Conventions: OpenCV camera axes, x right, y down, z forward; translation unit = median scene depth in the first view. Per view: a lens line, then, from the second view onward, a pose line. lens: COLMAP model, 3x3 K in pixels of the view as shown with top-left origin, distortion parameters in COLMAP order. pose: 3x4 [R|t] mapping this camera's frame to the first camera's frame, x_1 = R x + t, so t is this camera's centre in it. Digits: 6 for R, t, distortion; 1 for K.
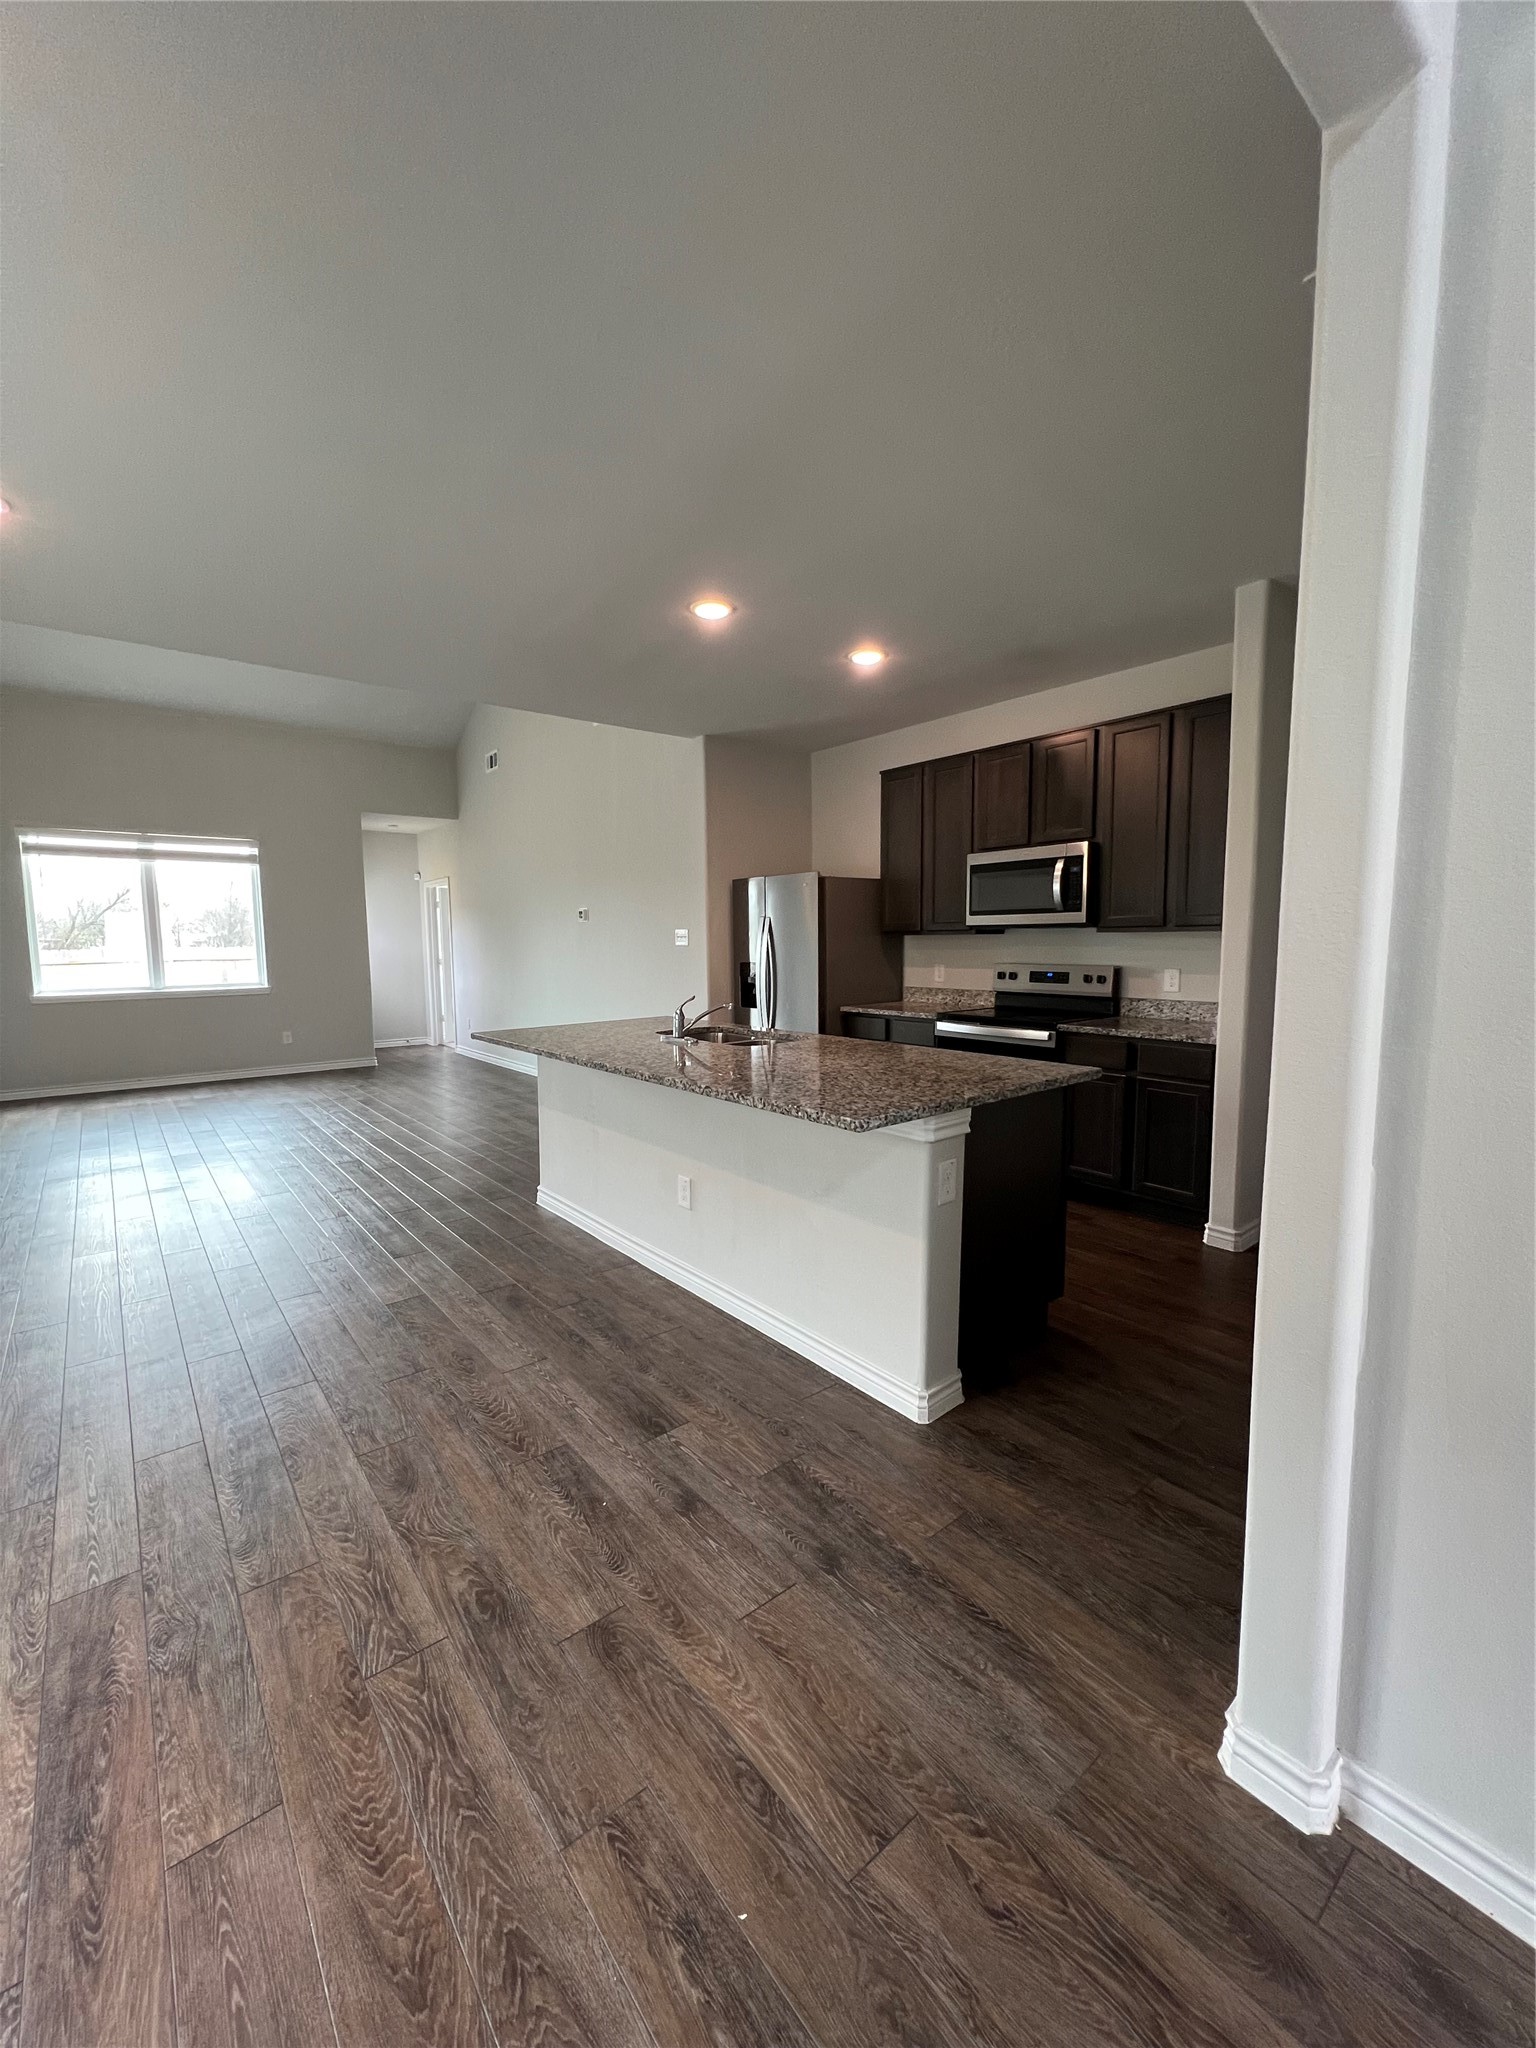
lens RADIAL K [[826.9, 0, 768.0], [0, 826.9, 1024.0], [0, 0, 1]] dist [-0.001999, 0.000314]
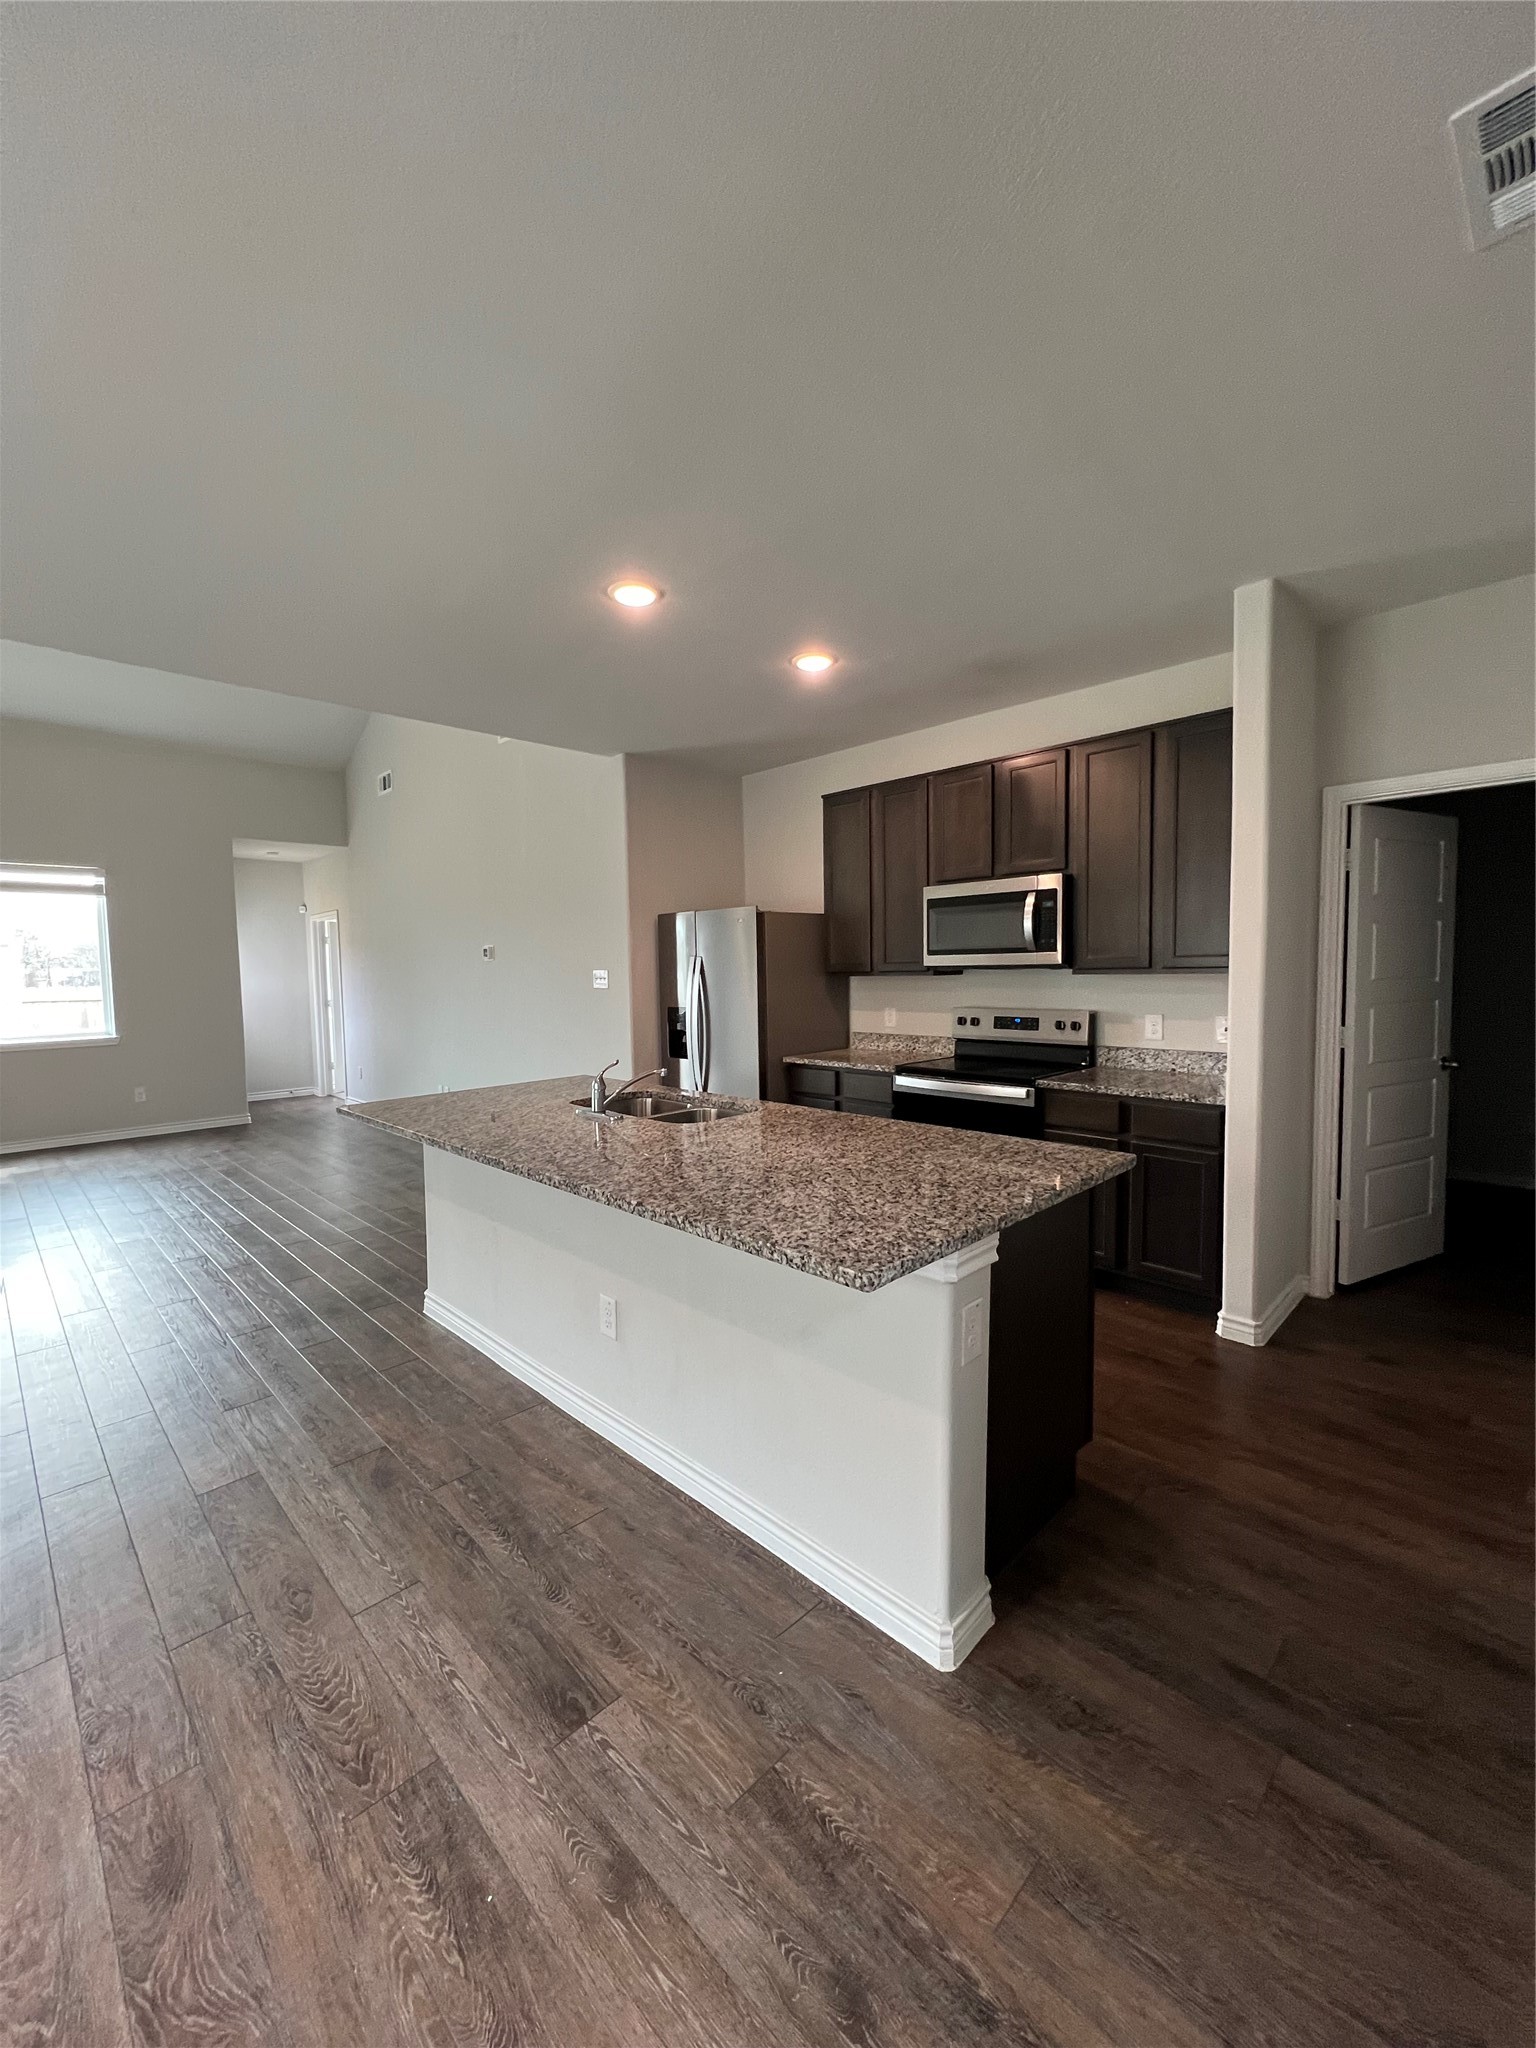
lens RADIAL K [[826.9, 0, 768.0], [0, 826.9, 1024.0], [0, 0, 1]] dist [-0.001999, 0.000314]
pose [[0.995311, -0.013837, 0.095730, -0.017510], [0.017303, 0.999221, -0.035466, -0.034169], [-0.095165, 0.036956, 0.994775, 0.157852]]
